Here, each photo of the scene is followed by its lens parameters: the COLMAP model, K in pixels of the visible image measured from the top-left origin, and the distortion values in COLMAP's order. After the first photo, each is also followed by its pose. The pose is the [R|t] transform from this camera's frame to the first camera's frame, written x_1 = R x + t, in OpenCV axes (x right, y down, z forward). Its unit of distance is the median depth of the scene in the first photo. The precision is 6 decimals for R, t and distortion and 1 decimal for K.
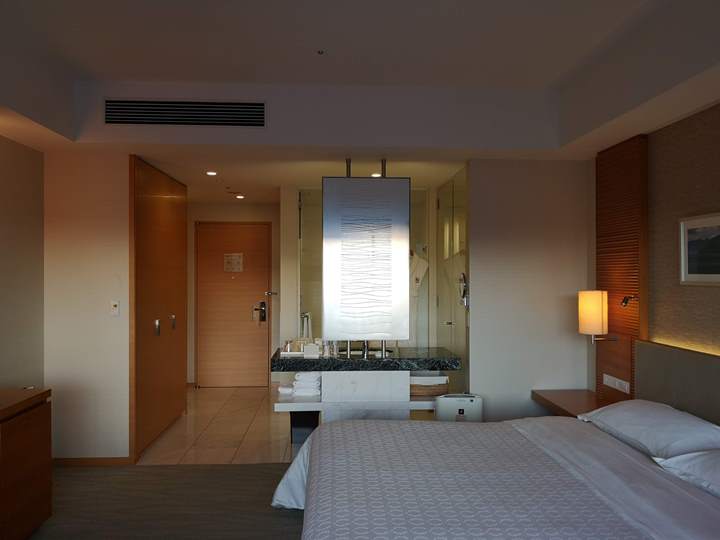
lens RADIAL K [[559.3, 0, 359.2], [0, 559.3, 272.0], [0, 0, 1]] dist [0.034271, -0.020060]
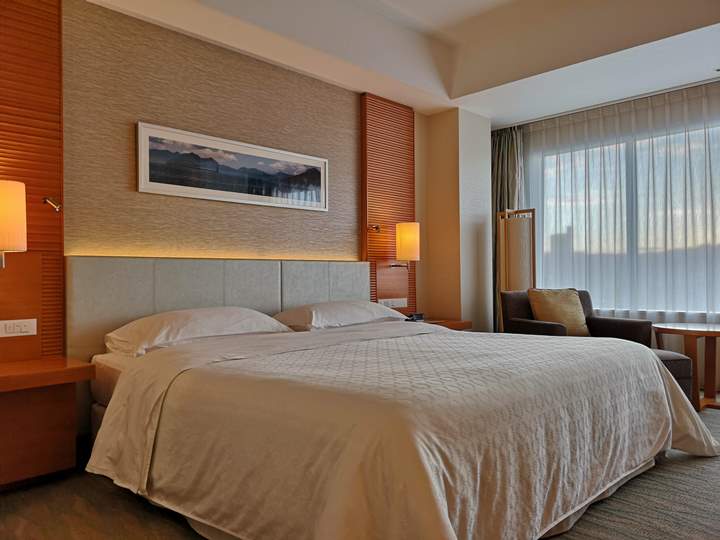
lens RADIAL K [[559.3, 0, 358.6], [0, 559.3, 273.1], [0, 0, 1]] dist [0.034271, -0.020060]
pose [[-0.674467, 0.007959, 0.738262, -0.387977], [0.003631, 0.999966, -0.007464, 0.171525], [-0.738296, -0.002353, -0.674473, 1.386756]]
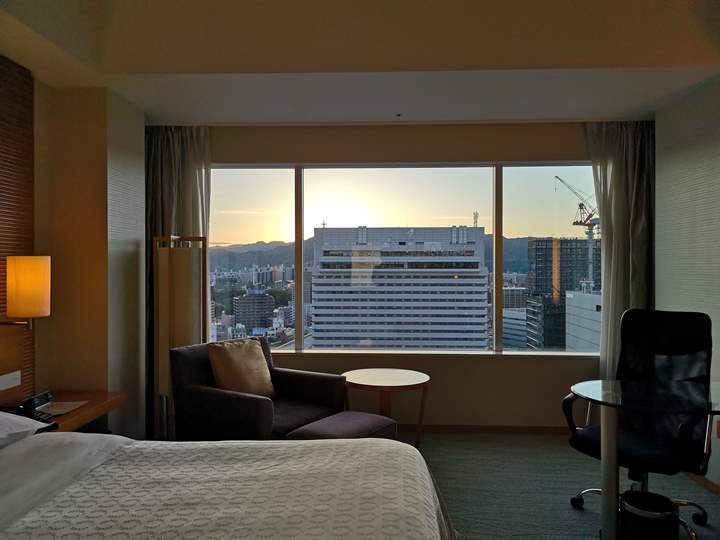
lens RADIAL K [[559.3, 0, 366.7], [0, 559.3, 273.2], [0, 0, 1]] dist [0.034271, -0.020060]
pose [[-0.996136, -0.005322, 0.087665, -0.047352], [-0.004554, 0.999950, 0.008957, 0.055190], [-0.087708, 0.008523, -0.996110, 1.186993]]
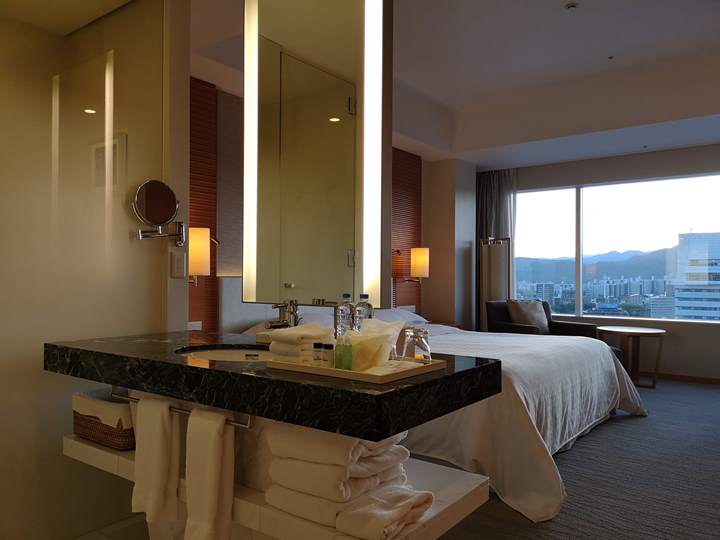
lens RADIAL K [[559.3, 0, 347.0], [0, 559.3, 279.8], [0, 0, 1]] dist [0.034271, -0.020060]
pose [[-0.752657, -0.012868, 0.658287, -0.458947], [-0.012666, 0.999907, 0.005063, 0.134381], [-0.658291, -0.004527, -0.752750, 1.864759]]
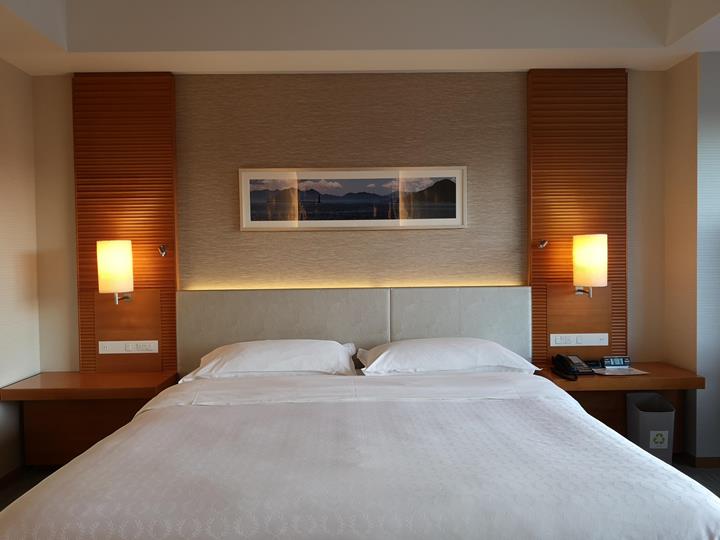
lens RADIAL K [[559.3, 0, 341.9], [0, 559.3, 274.3], [0, 0, 1]] dist [0.034271, -0.020060]
pose [[0.044497, -0.039133, 0.998243, -0.496161], [0.009480, 0.999204, 0.038748, 0.066576], [-0.998965, 0.007739, 0.044832, 0.771812]]
